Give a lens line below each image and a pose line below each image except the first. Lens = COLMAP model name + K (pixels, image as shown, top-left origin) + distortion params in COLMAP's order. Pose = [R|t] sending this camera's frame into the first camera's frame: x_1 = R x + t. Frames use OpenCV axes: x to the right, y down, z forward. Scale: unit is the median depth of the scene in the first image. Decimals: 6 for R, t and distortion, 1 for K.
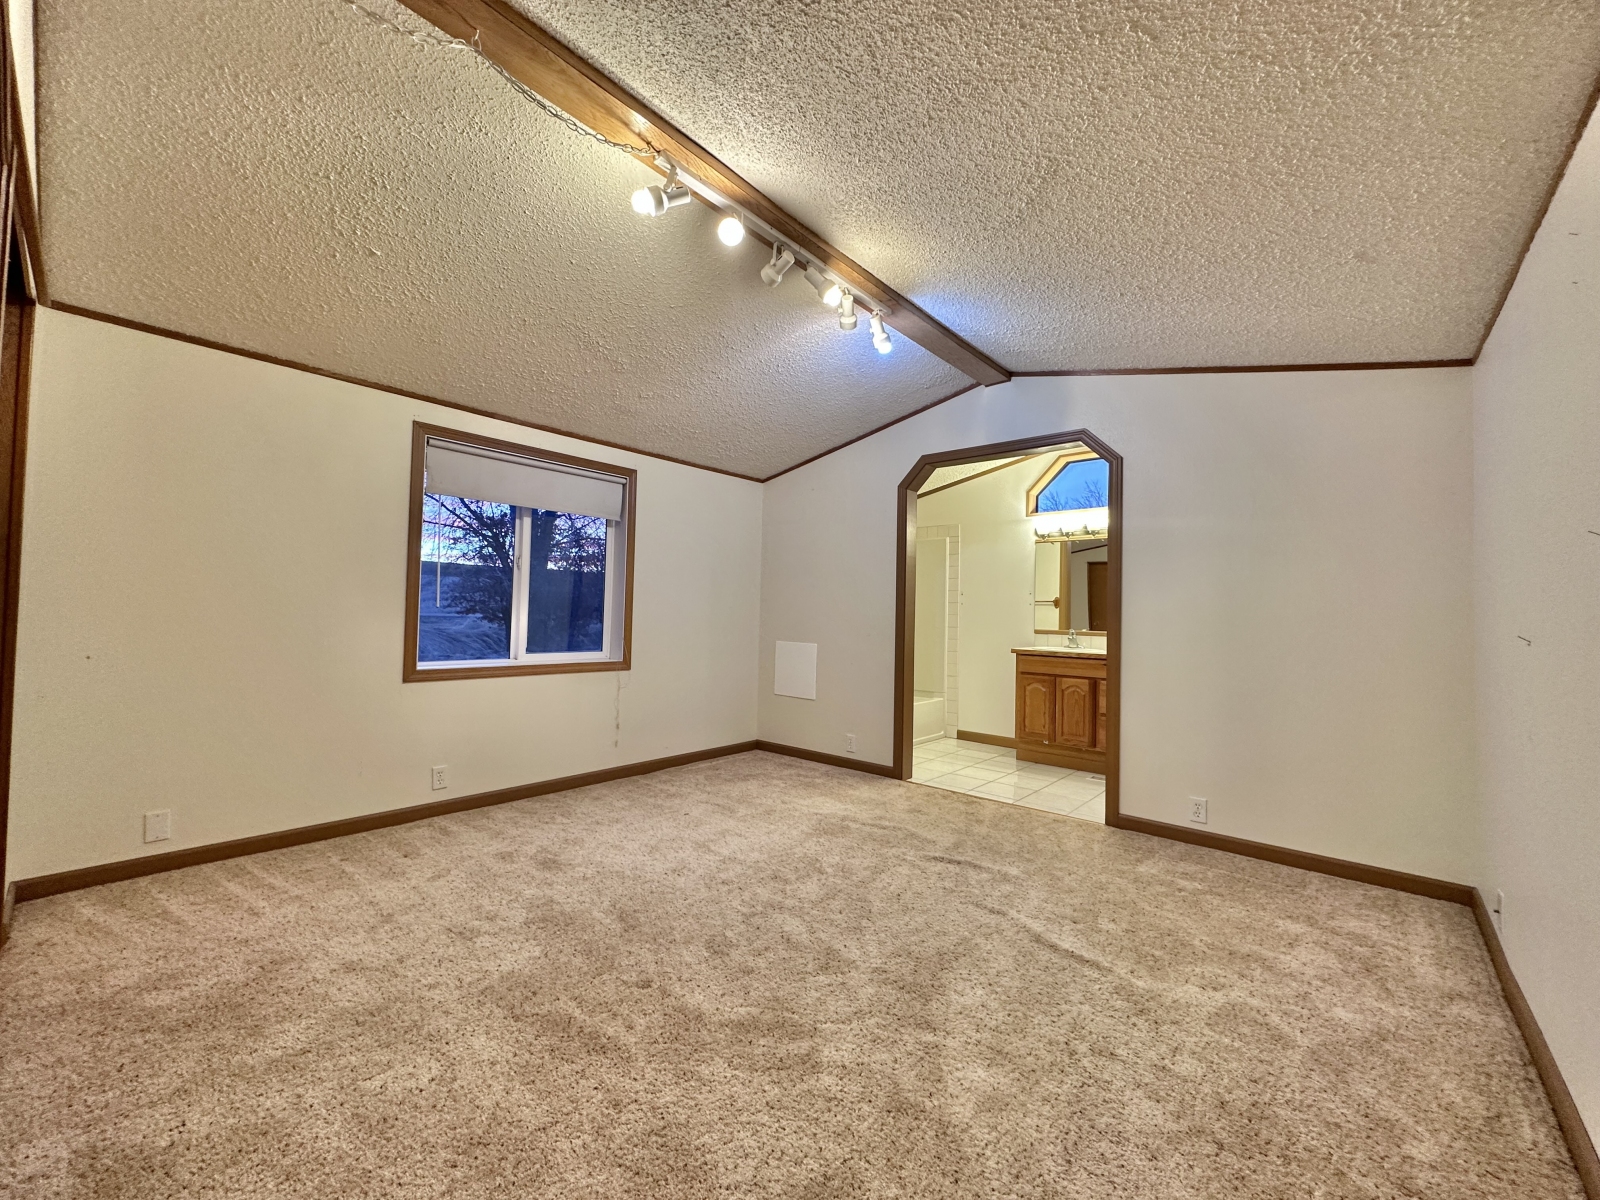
lens RADIAL K [[636.9, 0, 797.5], [0, 636.9, 602.1], [0, 0, 1]] dist [-0.001208, -0.000280]
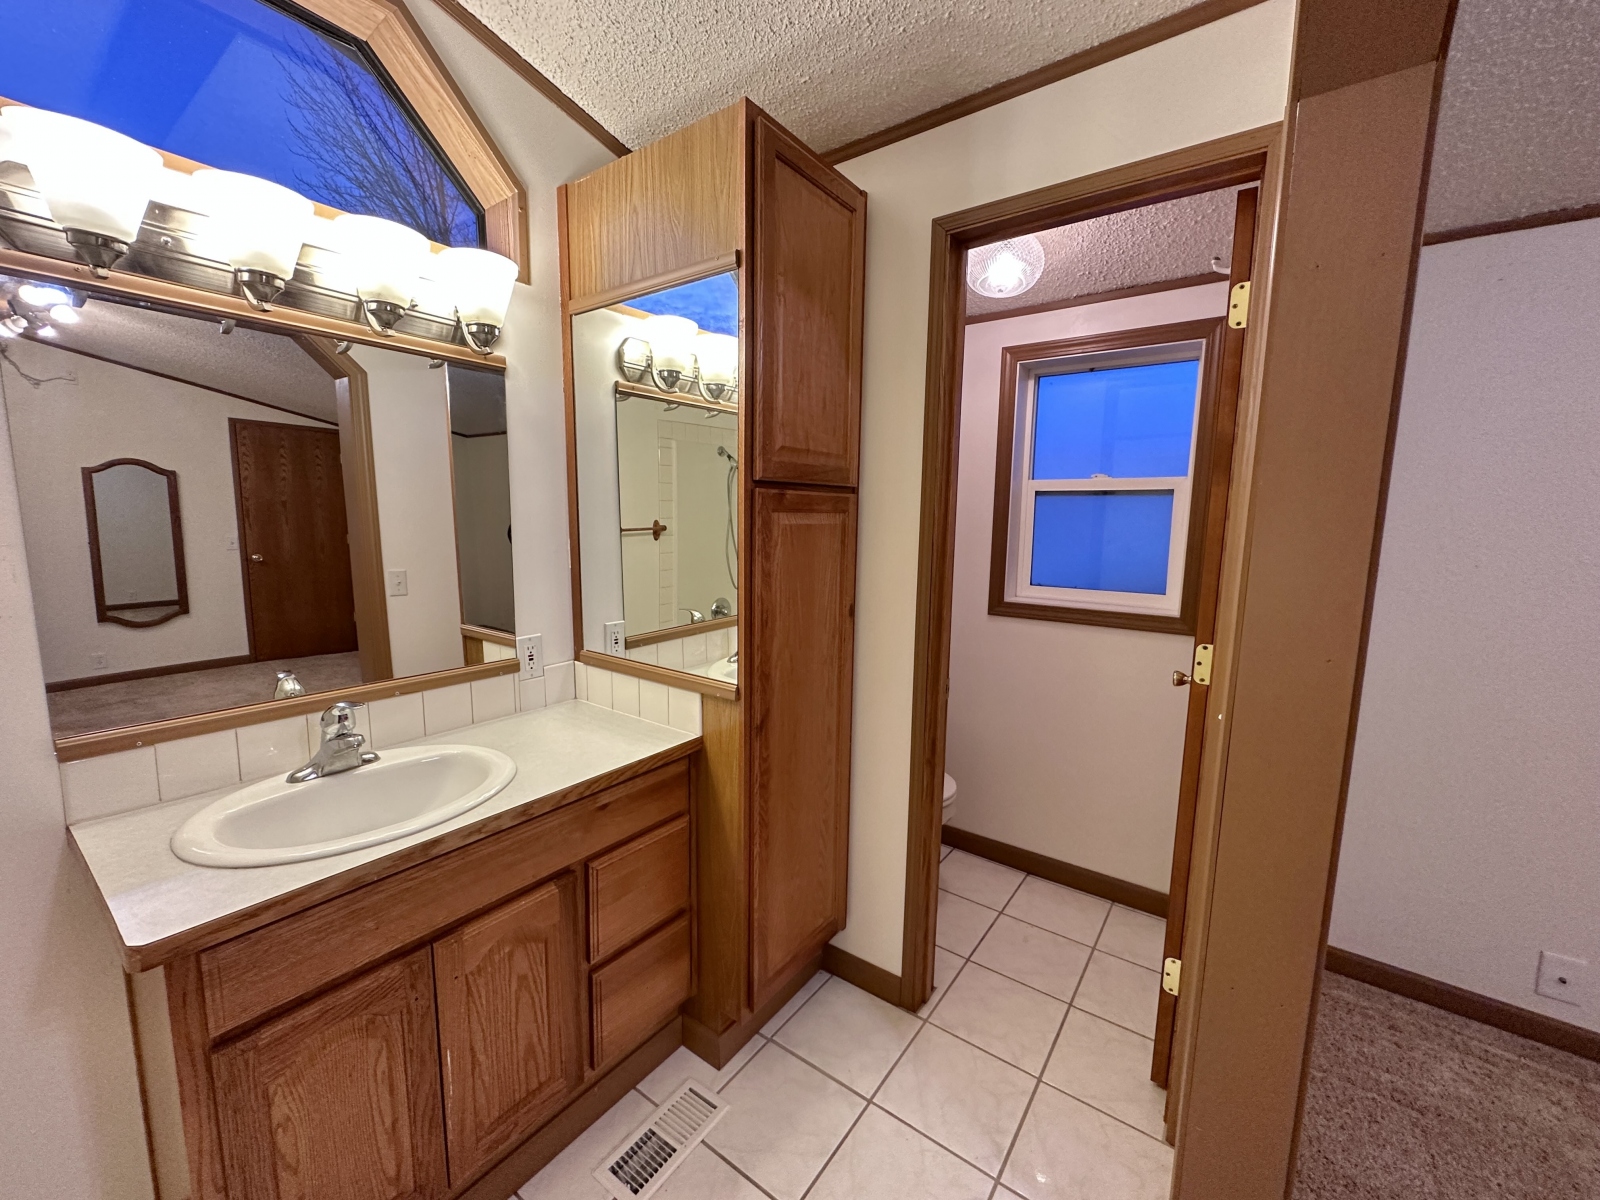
lens RADIAL K [[636.9, 0, 797.5], [0, 636.9, 602.1], [0, 0, 1]] dist [-0.001208, -0.000280]
pose [[-0.085659, -0.154802, 0.984225, 0.165959], [-0.033959, 0.987736, 0.152399, -0.035797], [-0.995746, -0.020369, -0.089865, 0.776979]]
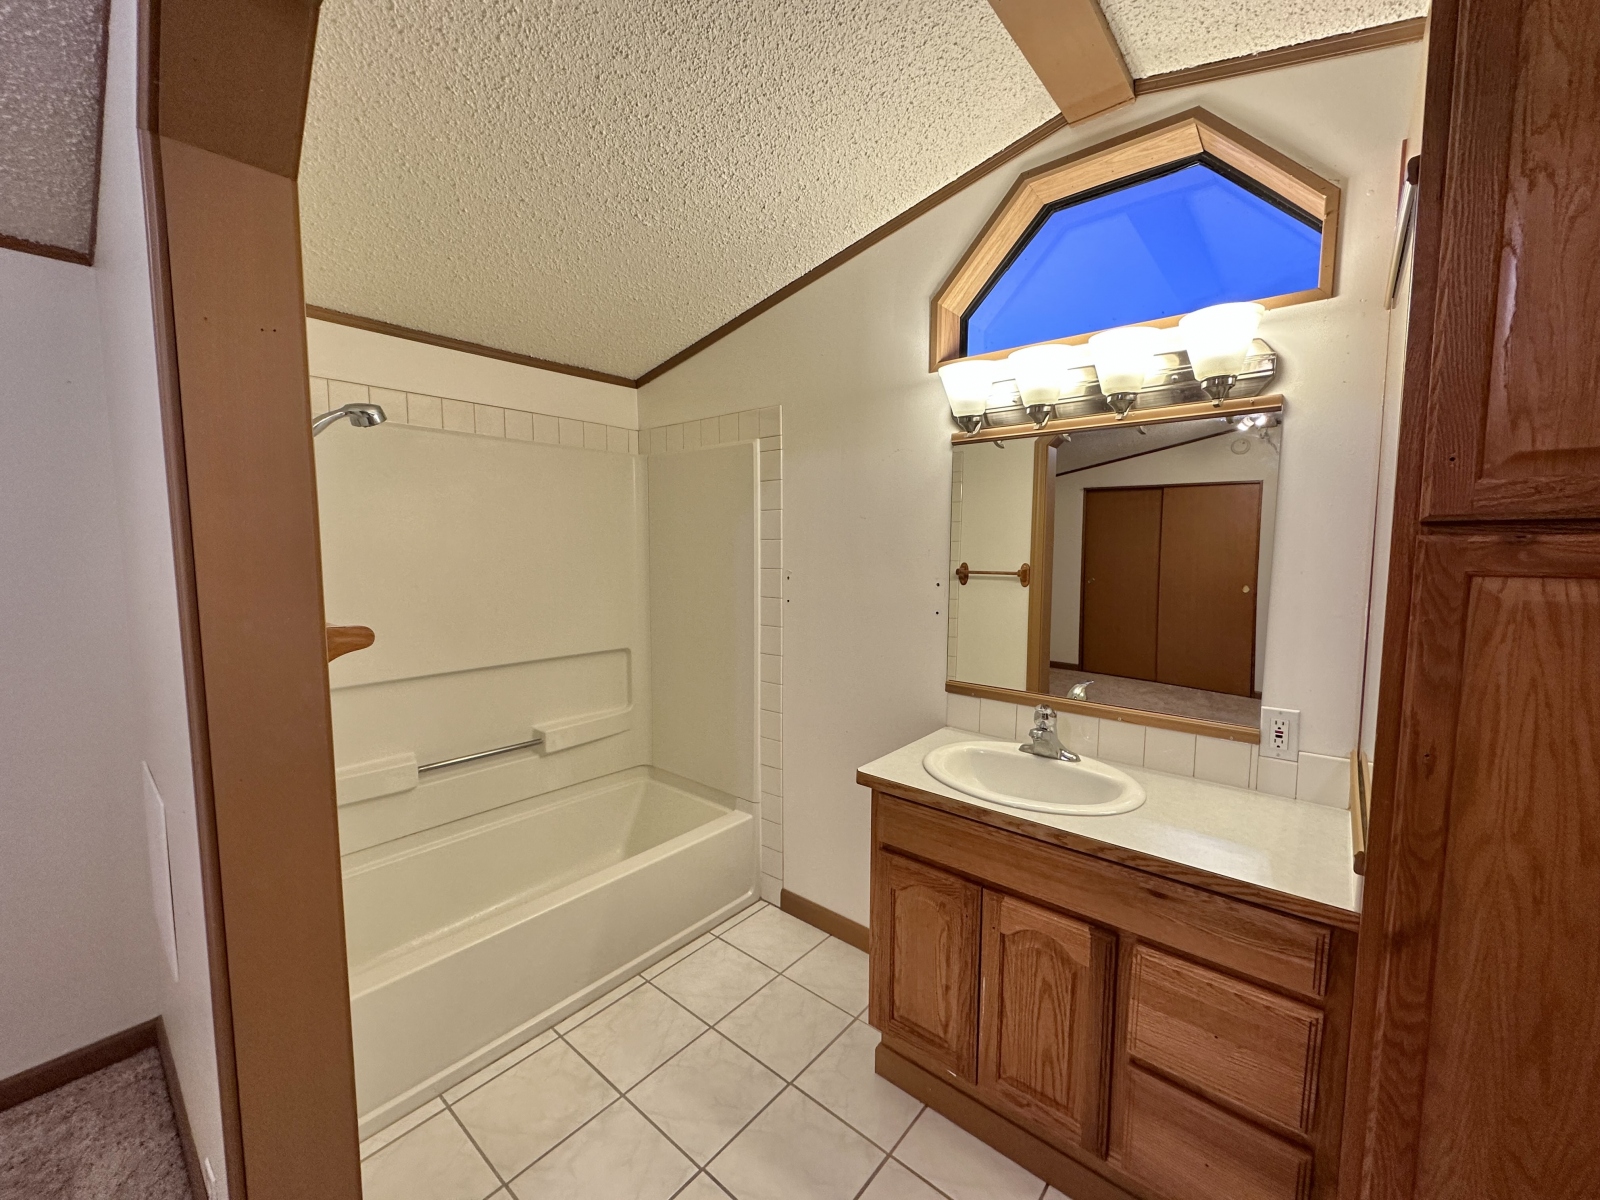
lens RADIAL K [[636.9, 0, 797.5], [0, 636.9, 602.1], [0, 0, 1]] dist [-0.001208, -0.000280]
pose [[0.999765, -0.018777, 0.010818, 0.275824], [0.017471, 0.993755, 0.110207, -0.044941], [-0.012819, -0.109992, 0.993850, 0.622577]]
